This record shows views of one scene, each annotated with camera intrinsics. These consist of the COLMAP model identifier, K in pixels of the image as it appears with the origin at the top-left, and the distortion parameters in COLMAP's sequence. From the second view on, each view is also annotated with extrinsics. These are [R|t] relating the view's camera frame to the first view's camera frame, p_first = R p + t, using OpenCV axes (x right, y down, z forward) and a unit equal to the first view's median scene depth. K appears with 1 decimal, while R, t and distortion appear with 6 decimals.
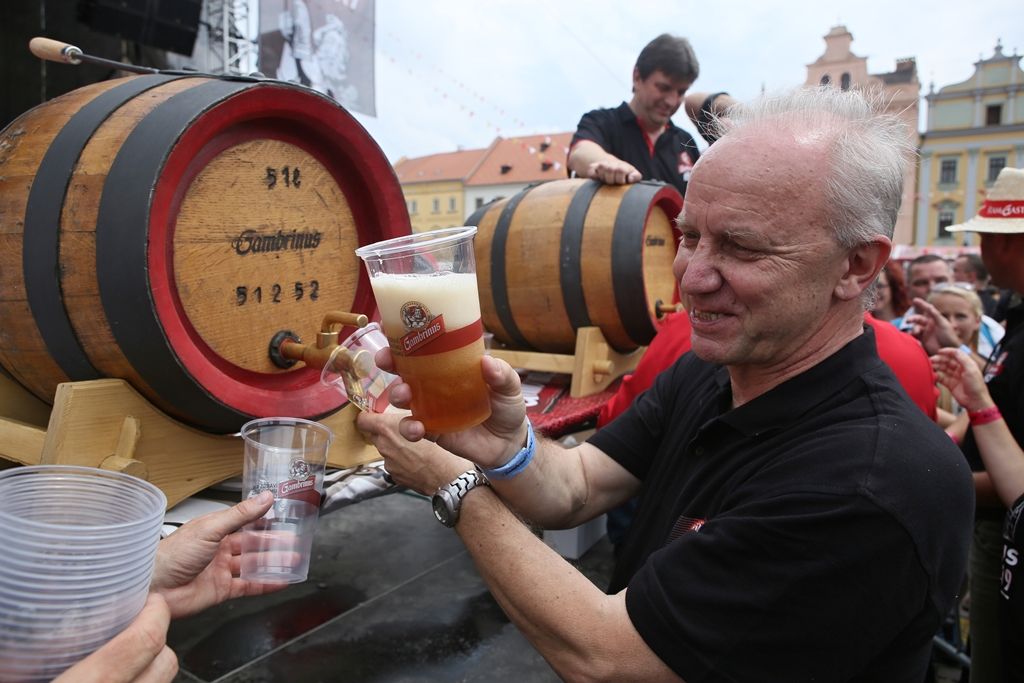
lens RADIAL K [[711.7, 0, 512.0], [0, 711.7, 341.5], [0, 0, 1]] dist [-0.097547, 0.067598]
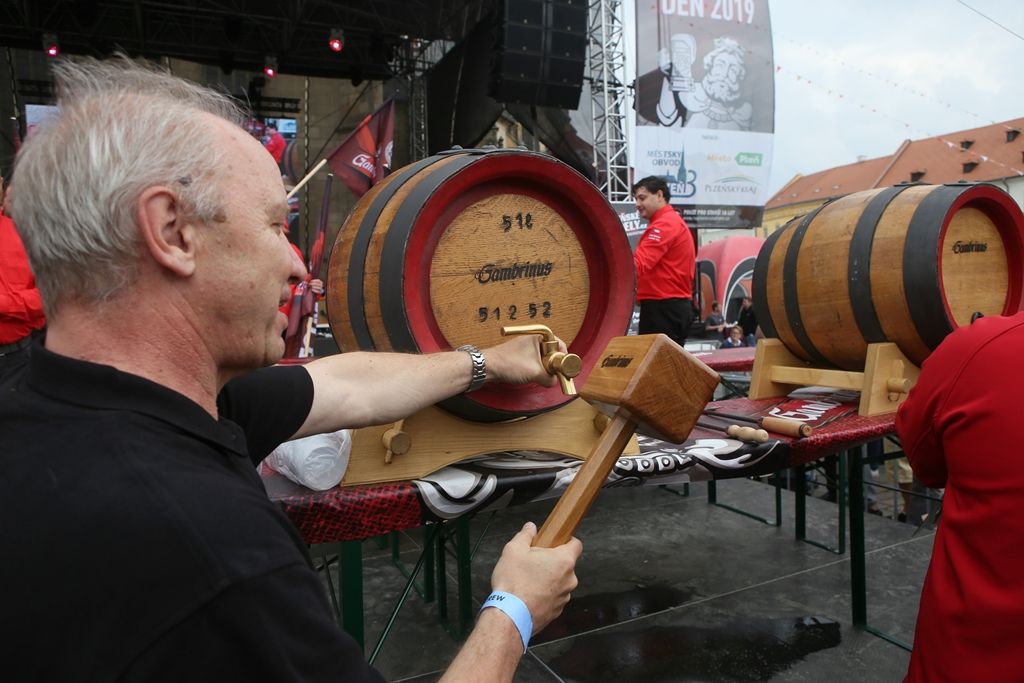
lens RADIAL K [[711.7, 0, 512.0], [0, 711.7, 341.5], [0, 0, 1]] dist [-0.097547, 0.067598]
pose [[0.852344, -0.009745, -0.522891, 0.175819], [-0.009602, 0.999366, -0.034275, 0.015001], [0.522894, 0.034235, 0.851710, -0.052589]]
